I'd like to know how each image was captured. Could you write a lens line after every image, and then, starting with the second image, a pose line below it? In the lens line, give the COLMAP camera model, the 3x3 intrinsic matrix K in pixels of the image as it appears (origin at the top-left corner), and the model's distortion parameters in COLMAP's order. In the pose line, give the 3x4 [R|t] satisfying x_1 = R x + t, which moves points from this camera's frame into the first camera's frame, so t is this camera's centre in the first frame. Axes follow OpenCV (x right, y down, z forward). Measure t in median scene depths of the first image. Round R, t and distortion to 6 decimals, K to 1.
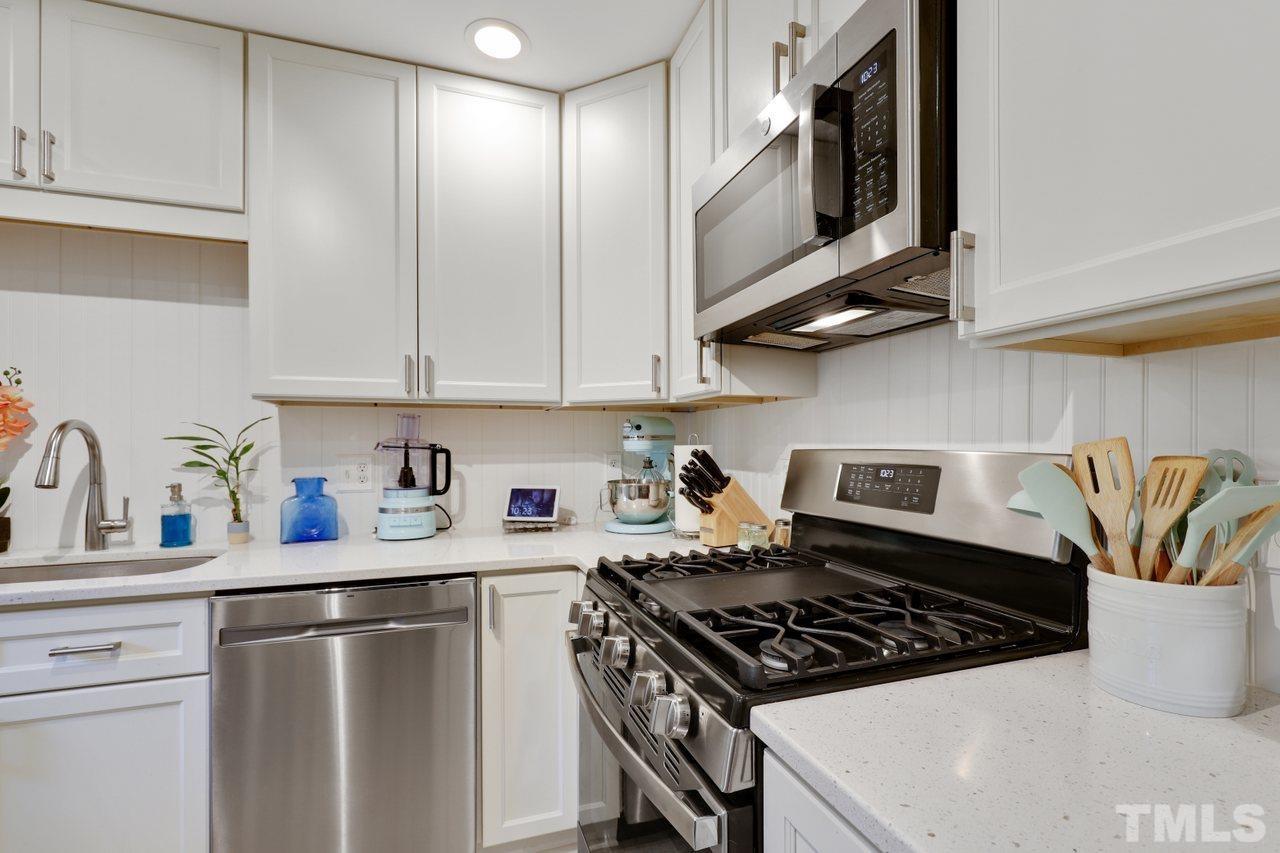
lens RADIAL K [[587.2, 0, 649.0], [0, 587.2, 442.2], [0, 0, 1]] dist [-0.000054, 0.001095]
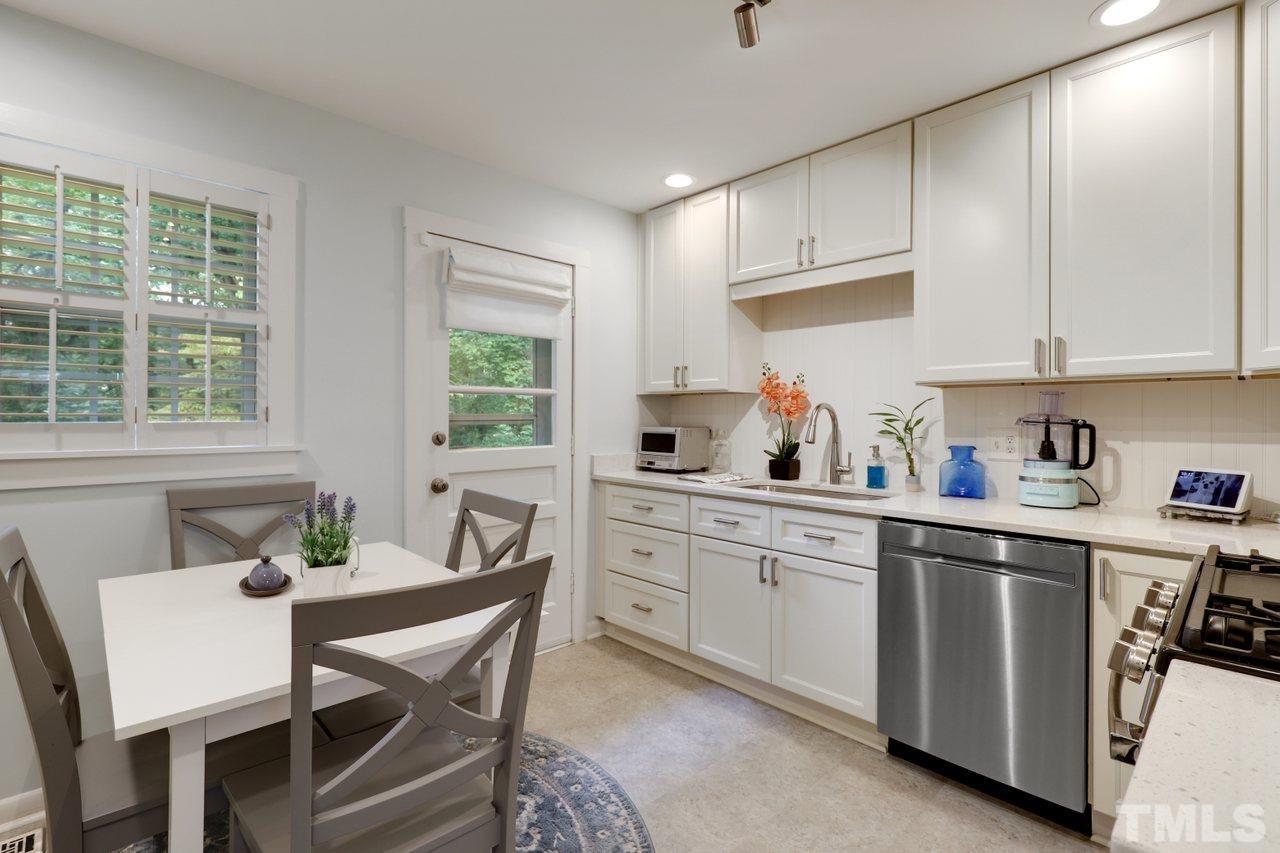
lens RADIAL K [[587.2, 0, 641.0], [0, 587.2, 419.0], [0, 0, 1]] dist [-0.000054, 0.001095]
pose [[0.410740, 0.007185, -0.911724, 0.277301], [-0.004199, 0.999973, 0.005989, -0.000751], [0.911743, 0.001368, 0.410759, -0.128684]]
